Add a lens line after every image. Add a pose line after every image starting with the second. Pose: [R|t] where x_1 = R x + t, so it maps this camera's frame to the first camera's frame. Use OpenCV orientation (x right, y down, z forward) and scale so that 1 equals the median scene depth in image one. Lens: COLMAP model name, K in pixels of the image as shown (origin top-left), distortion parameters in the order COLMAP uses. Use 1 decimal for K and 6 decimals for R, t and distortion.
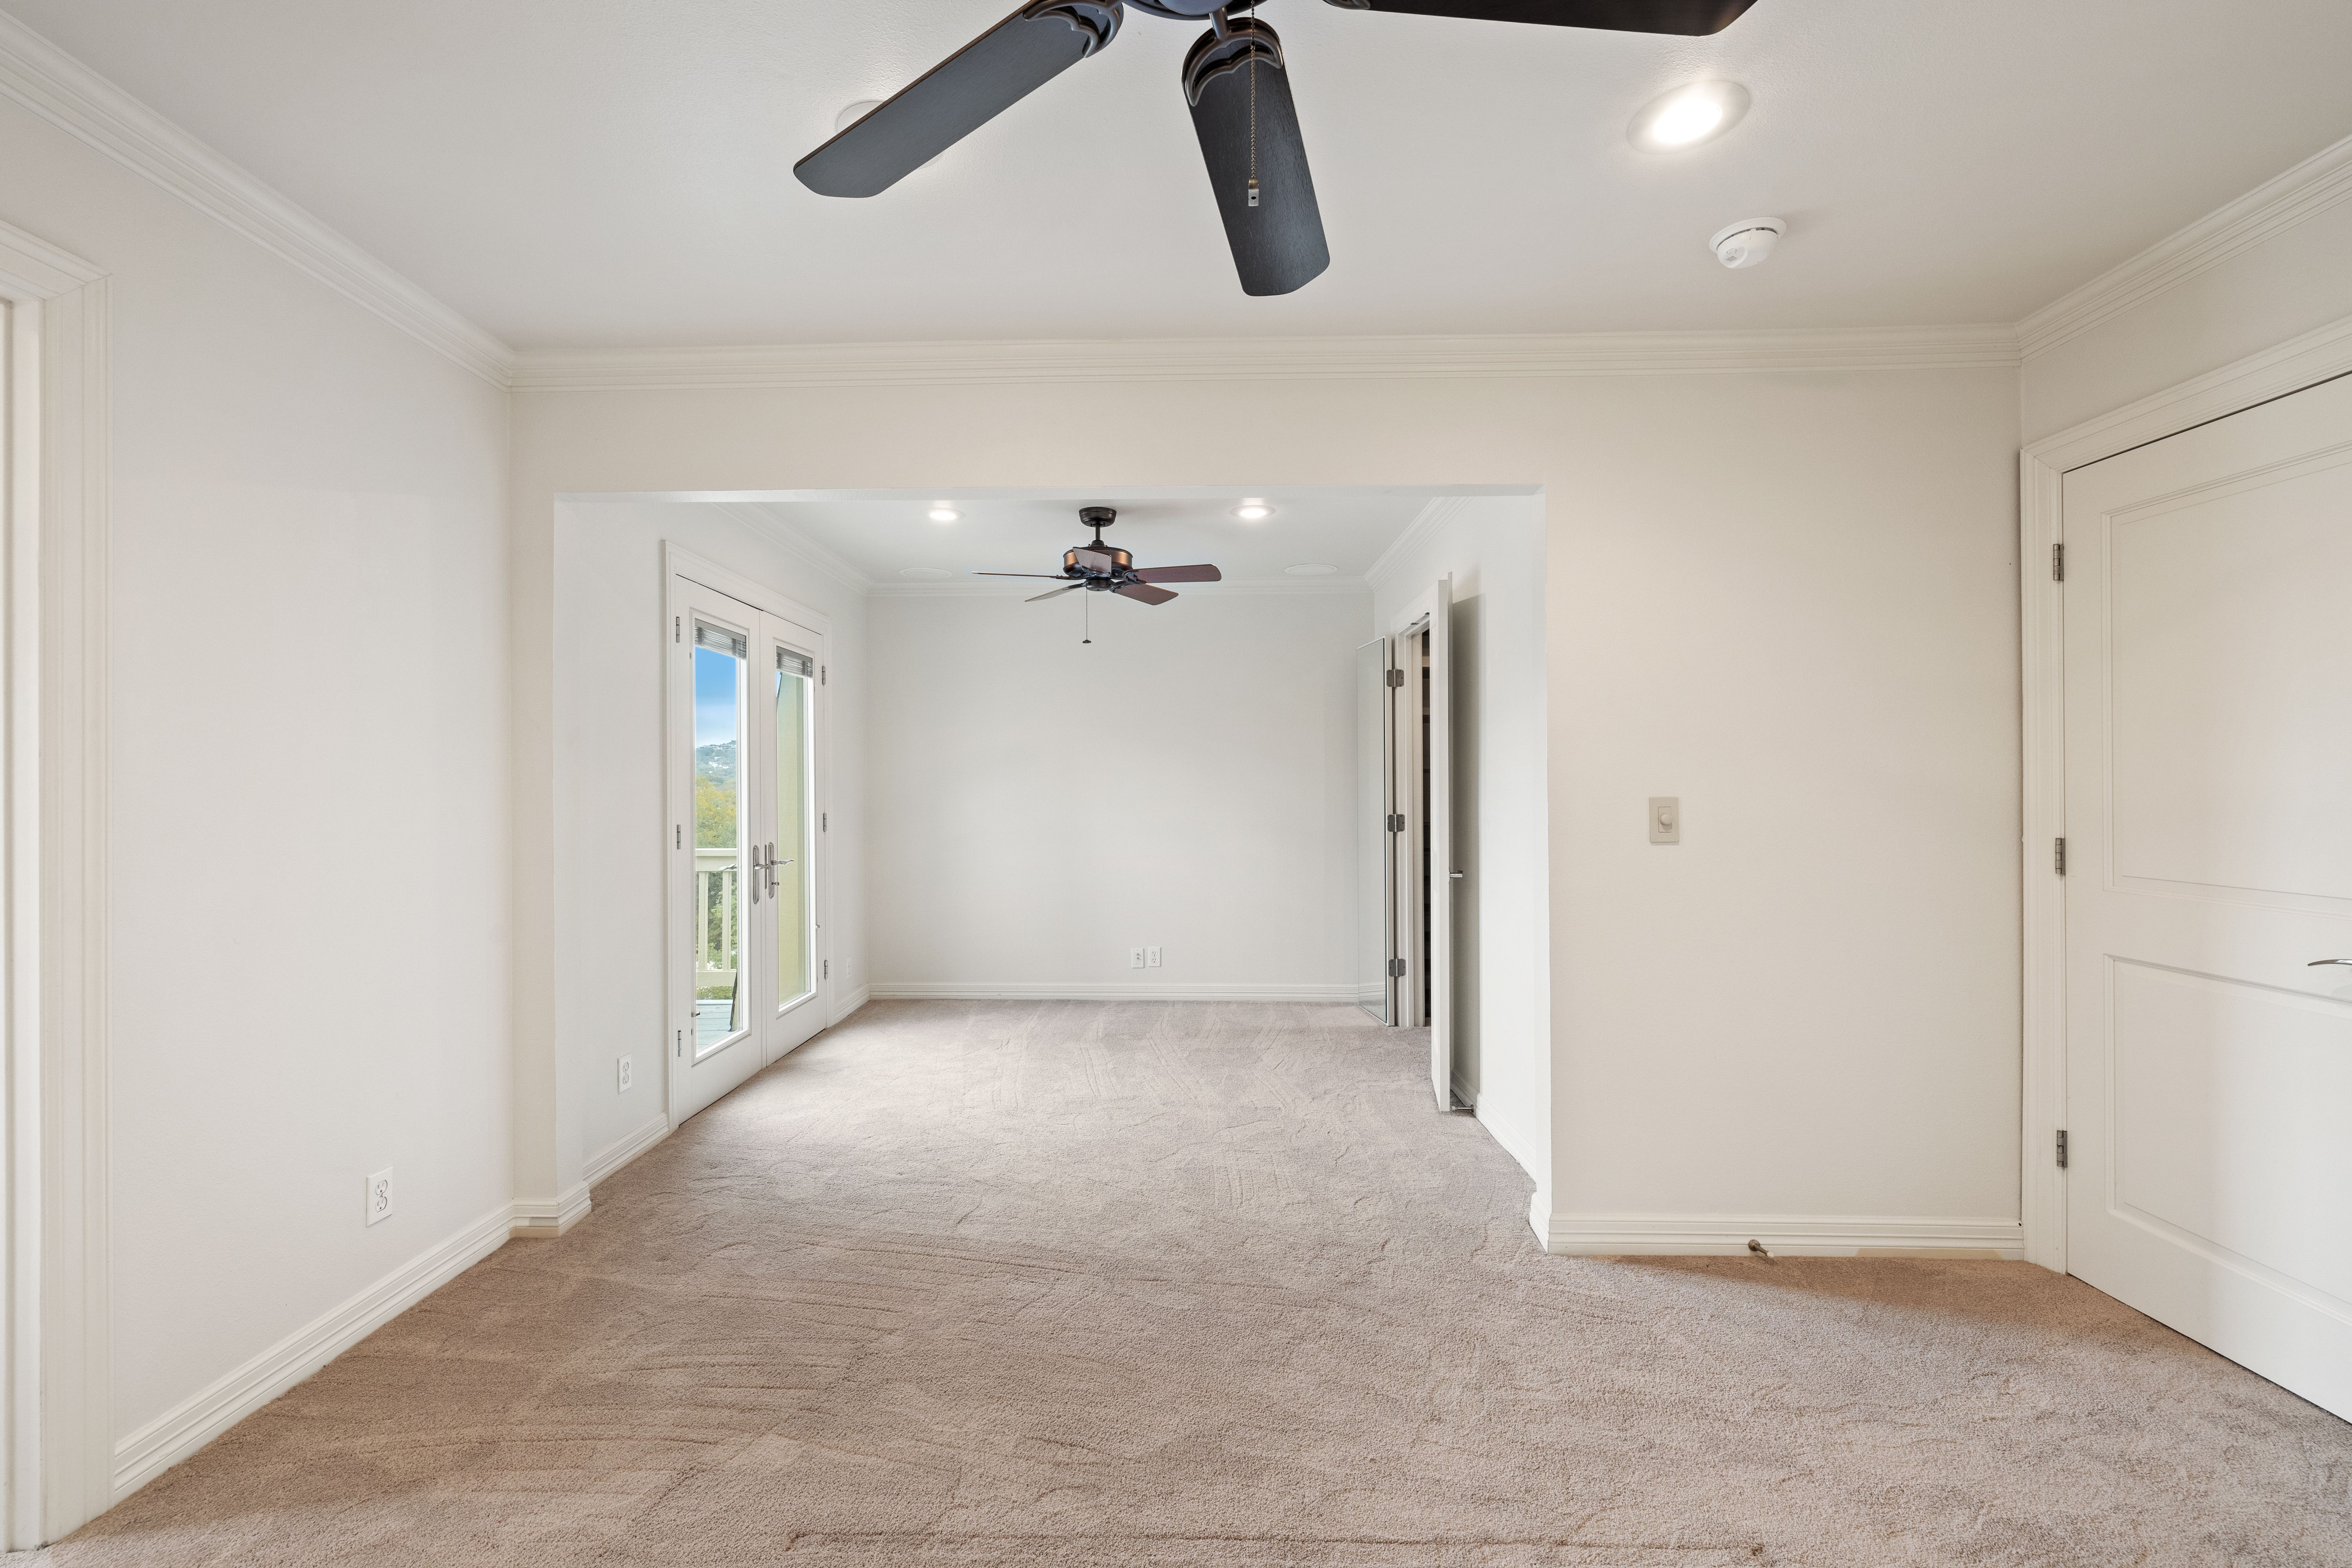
lens RADIAL K [[990.6, 0, 1170.2], [0, 990.6, 782.7], [0, 0, 1]] dist [0.000962, 0.000076]
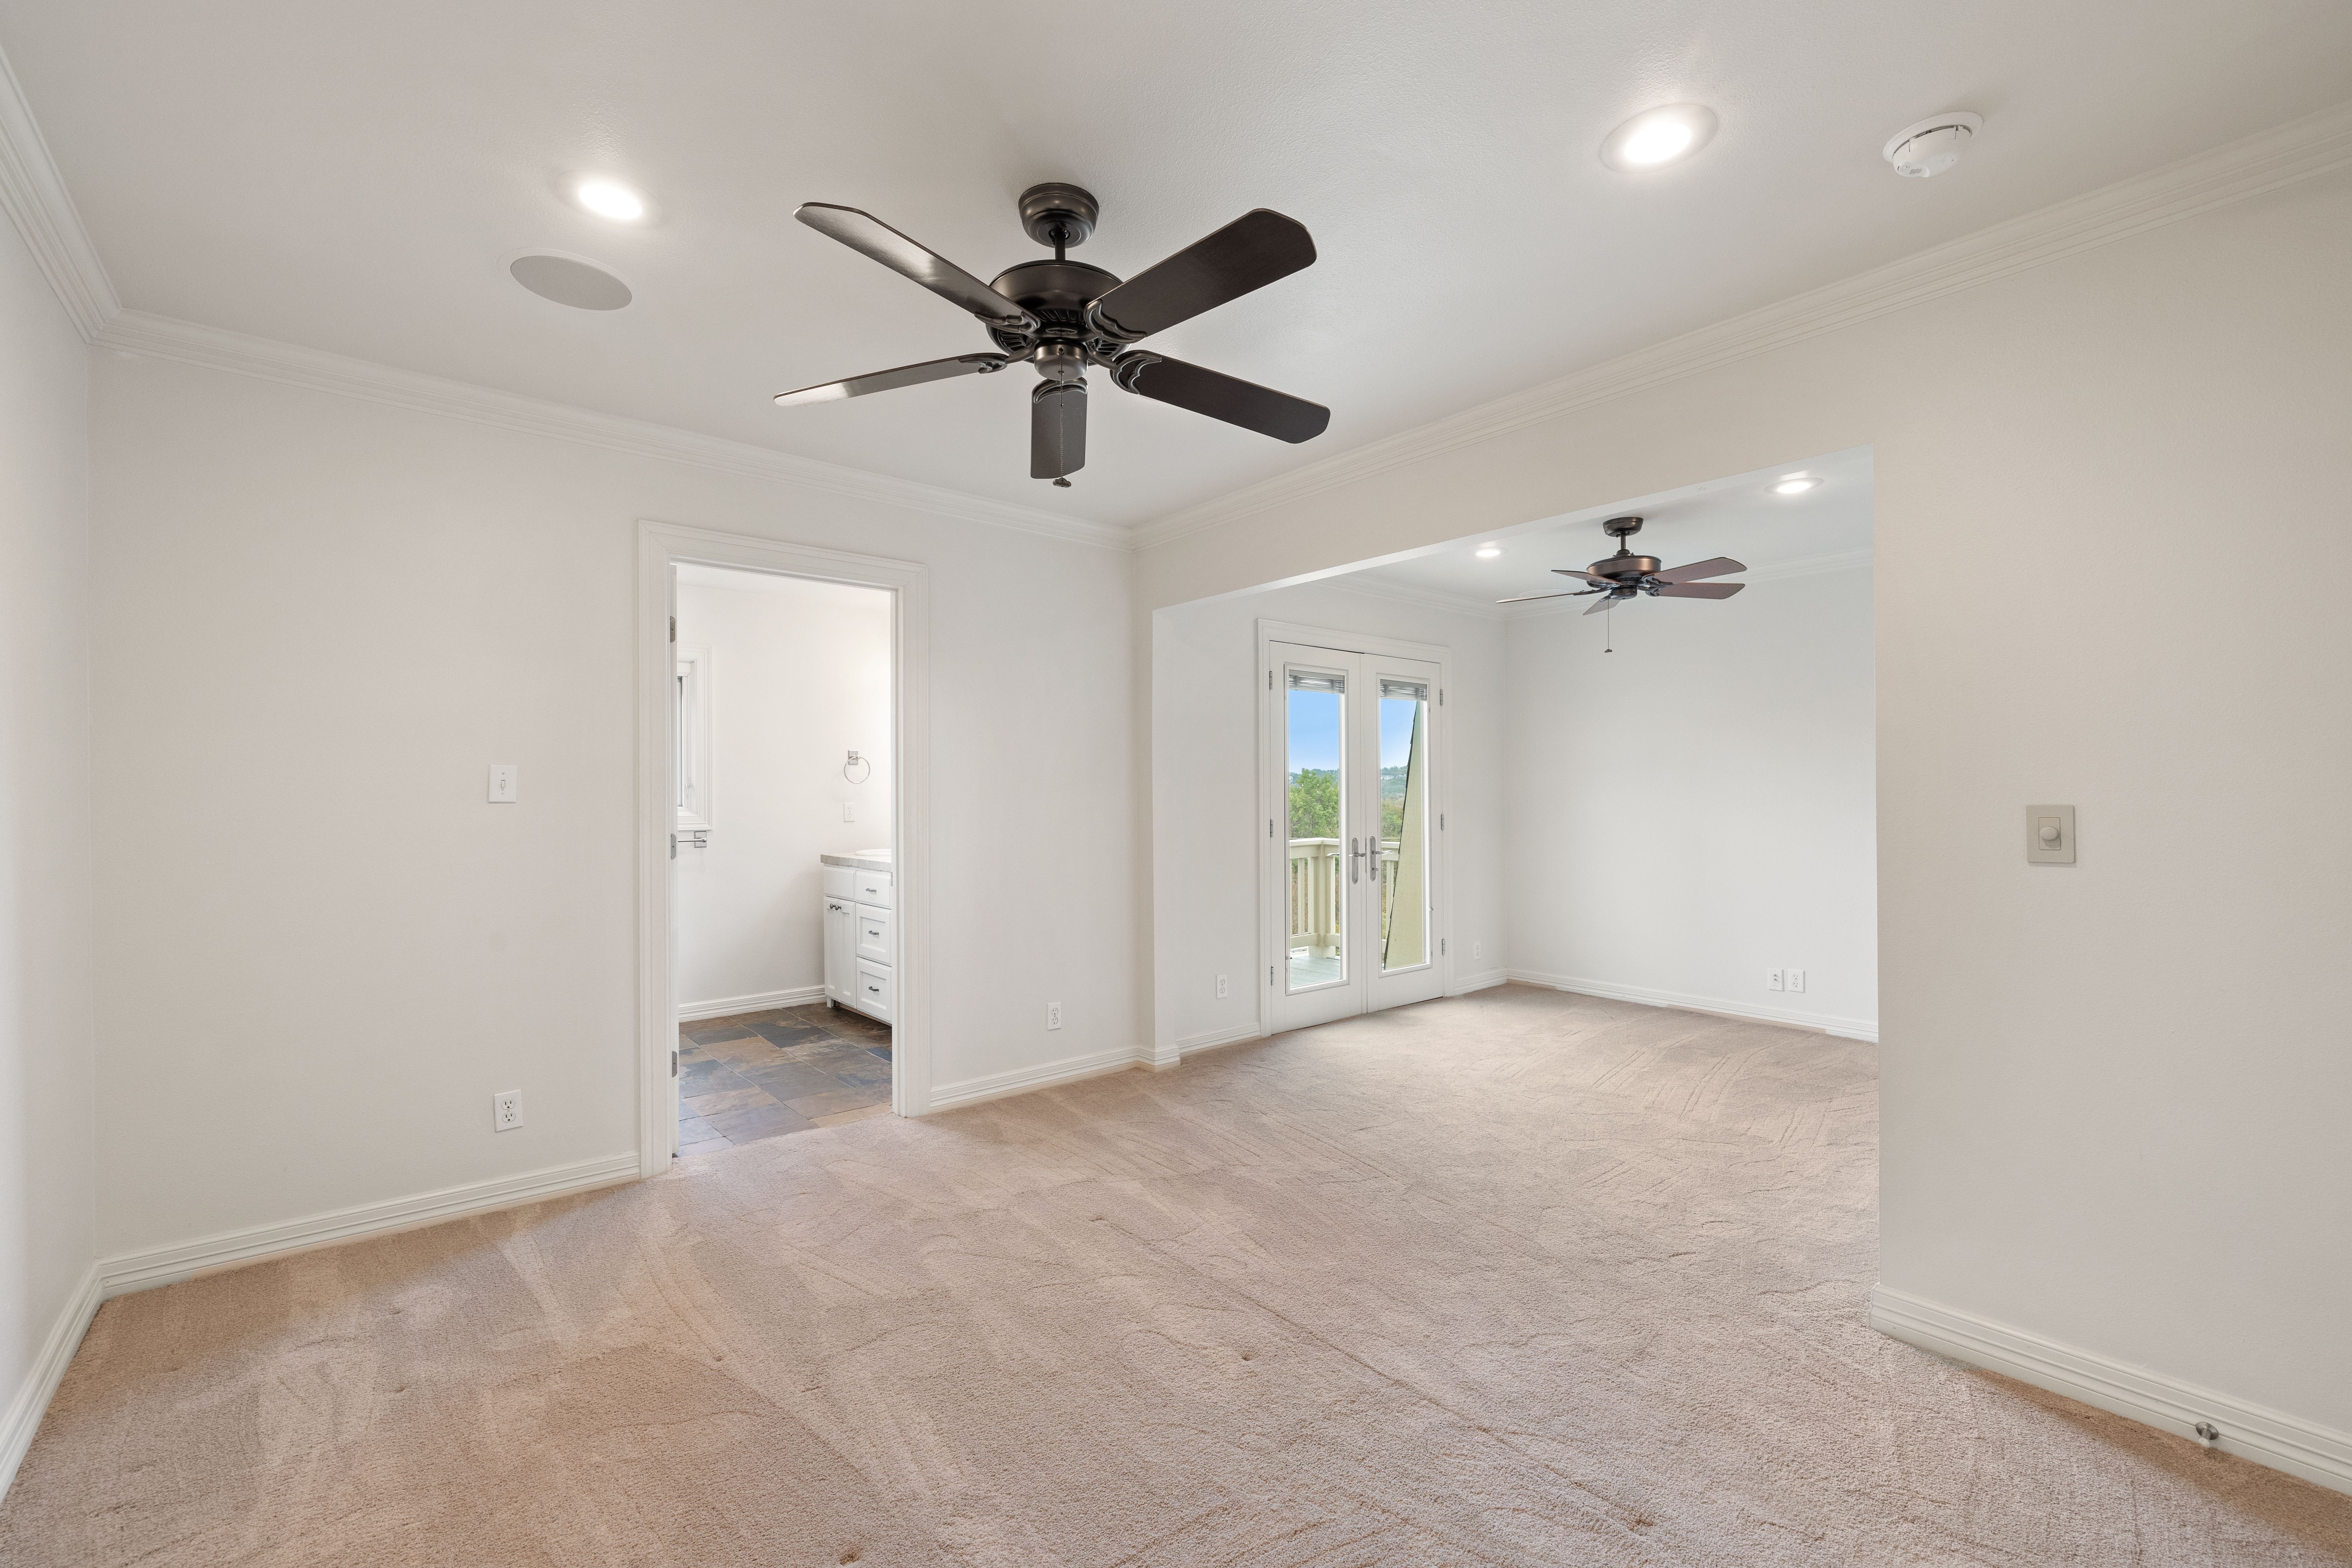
lens RADIAL K [[990.6, 0, 1165.2], [0, 990.6, 786.9], [0, 0, 1]] dist [0.000962, 0.000076]
pose [[0.654035, -0.005650, -0.756443, 0.502157], [0.005658, 0.999981, -0.002577, -0.001125], [0.756443, -0.002595, 0.654055, -0.030594]]
